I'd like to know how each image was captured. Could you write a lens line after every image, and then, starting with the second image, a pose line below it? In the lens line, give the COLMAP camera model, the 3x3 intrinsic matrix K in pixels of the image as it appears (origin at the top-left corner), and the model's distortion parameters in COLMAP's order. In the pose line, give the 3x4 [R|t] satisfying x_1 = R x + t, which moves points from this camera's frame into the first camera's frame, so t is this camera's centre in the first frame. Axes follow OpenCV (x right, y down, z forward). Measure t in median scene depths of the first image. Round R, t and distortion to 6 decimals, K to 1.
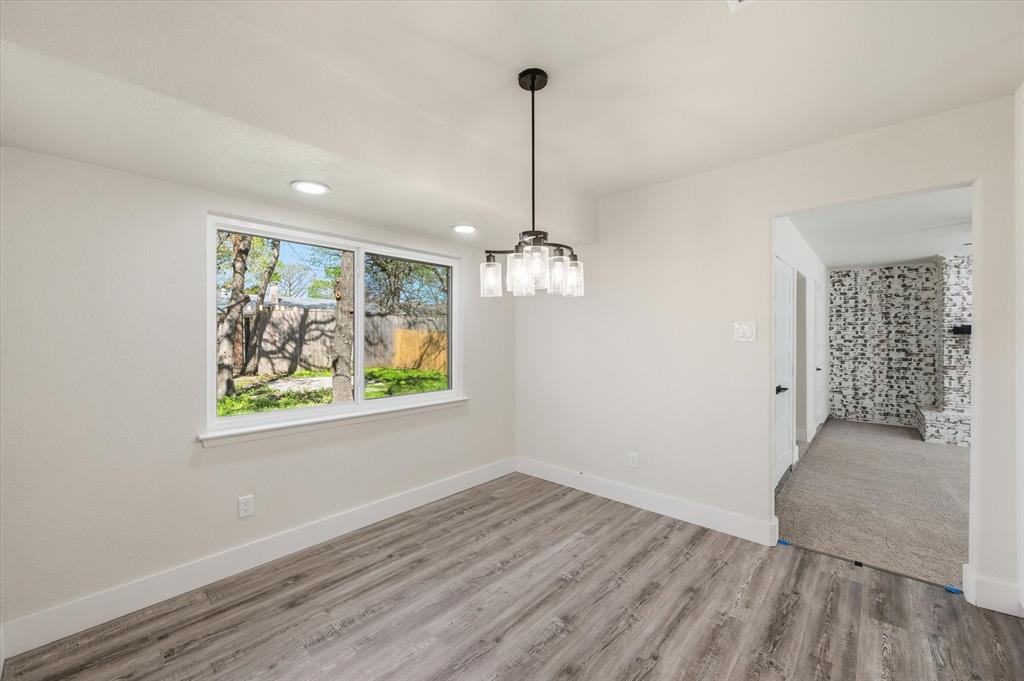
lens RADIAL K [[405.1, 0, 515.5], [0, 405.1, 336.1], [0, 0, 1]] dist [-0.001447, 0.000175]
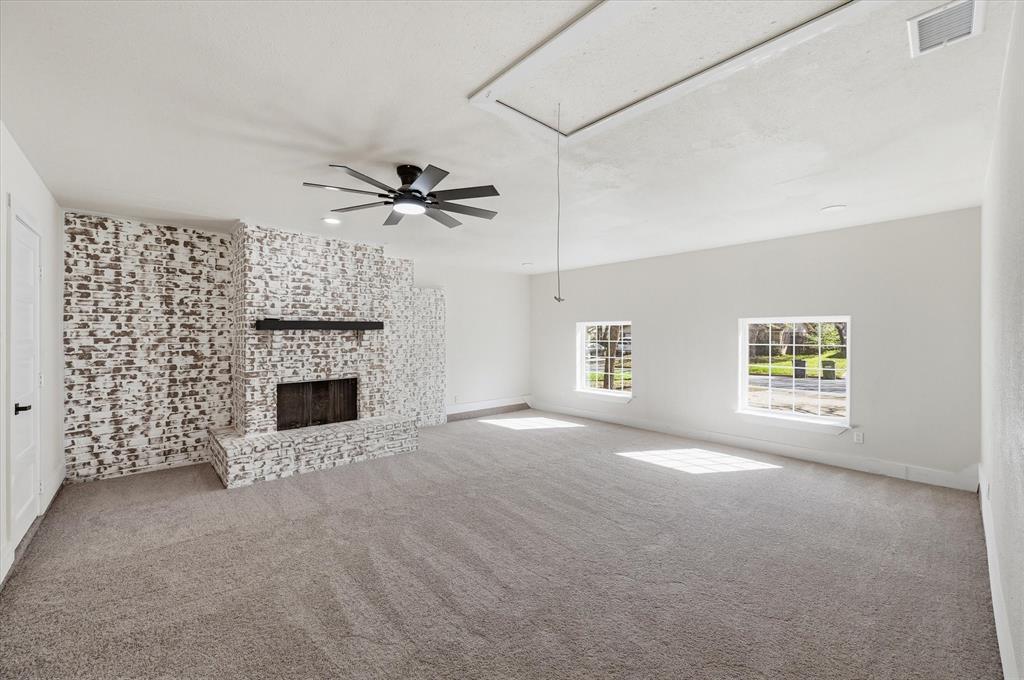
lens RADIAL K [[405.1, 0, 515.5], [0, 405.1, 335.6], [0, 0, 1]] dist [-0.001447, 0.000175]
pose [[0.096148, -0.003733, 0.995360, 0.323858], [-0.001625, 0.999991, 0.003907, 0.001814], [-0.995366, -0.001993, 0.096142, 0.381891]]
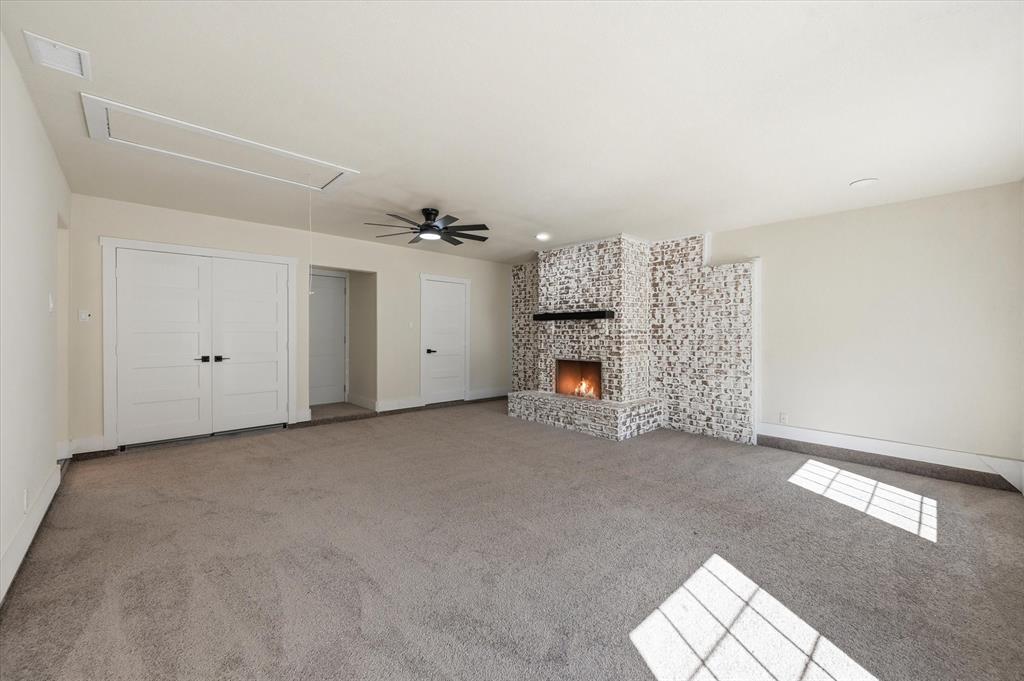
lens RADIAL K [[405.1, 0, 515.5], [0, 405.1, 336.1], [0, 0, 1]] dist [-0.001447, 0.000175]
pose [[0.997201, 0.006344, -0.074504, 0.932849], [-0.005660, 0.999940, 0.009385, 0.023129], [0.074559, -0.008937, 0.997177, -0.109656]]
